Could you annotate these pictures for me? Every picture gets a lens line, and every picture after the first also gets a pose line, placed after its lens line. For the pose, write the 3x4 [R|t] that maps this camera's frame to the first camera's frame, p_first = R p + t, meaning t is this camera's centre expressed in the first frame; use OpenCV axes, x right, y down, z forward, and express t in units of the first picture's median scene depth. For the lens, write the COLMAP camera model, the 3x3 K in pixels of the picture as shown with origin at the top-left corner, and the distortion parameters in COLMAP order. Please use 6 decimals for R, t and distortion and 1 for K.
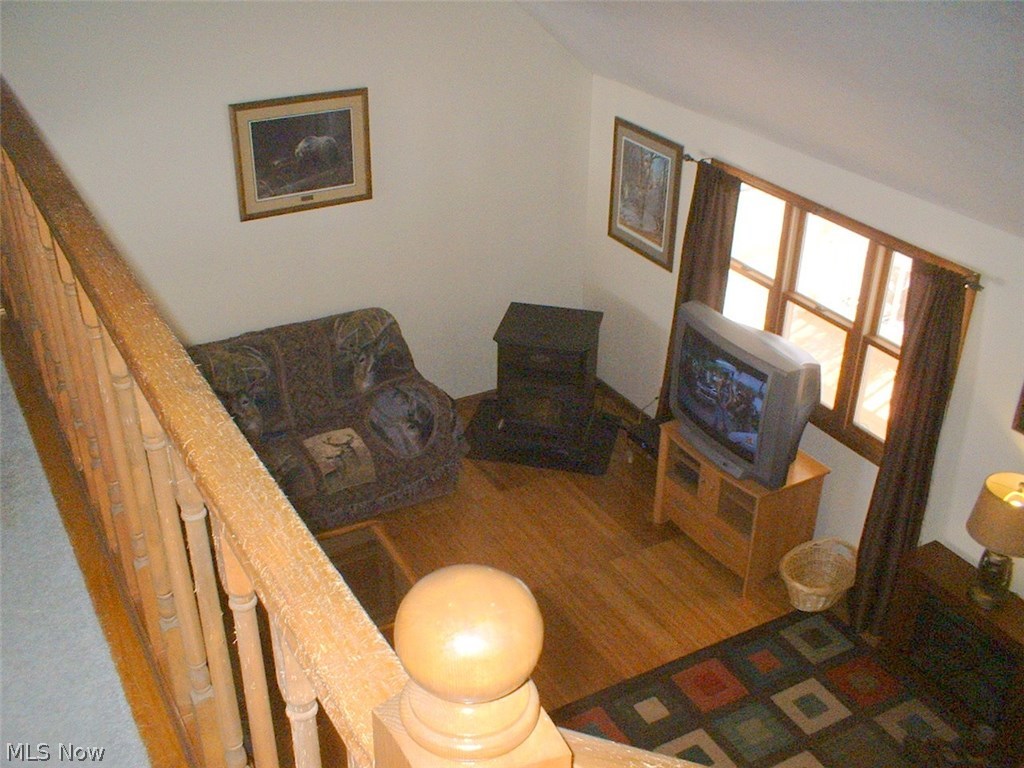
lens RADIAL K [[1119.0, 0, 512.0], [0, 1119.0, 384.0], [0, 0, 1]] dist [-0.121117, 0.378934]
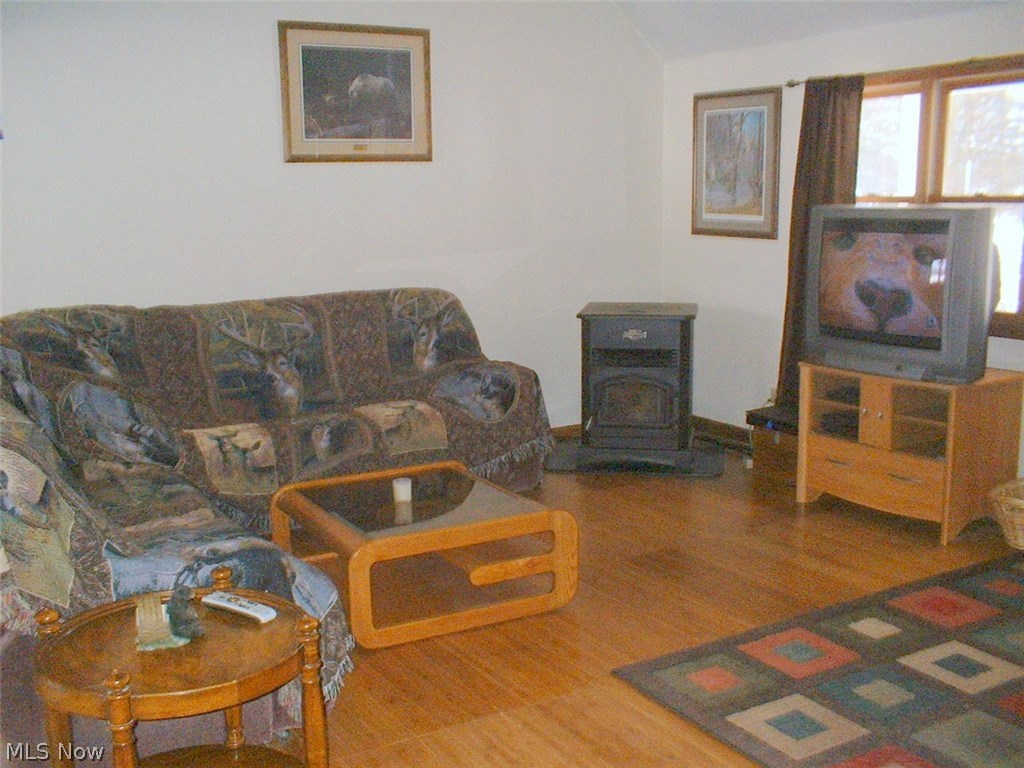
lens RADIAL K [[1119.0, 0, 512.0], [0, 1119.0, 384.0], [0, 0, 1]] dist [-0.121117, 0.378934]
pose [[0.999212, -0.032880, 0.022238, -0.089982], [0.038314, 0.945358, -0.323776, 0.291910], [-0.010377, 0.324373, 0.945872, 0.232724]]
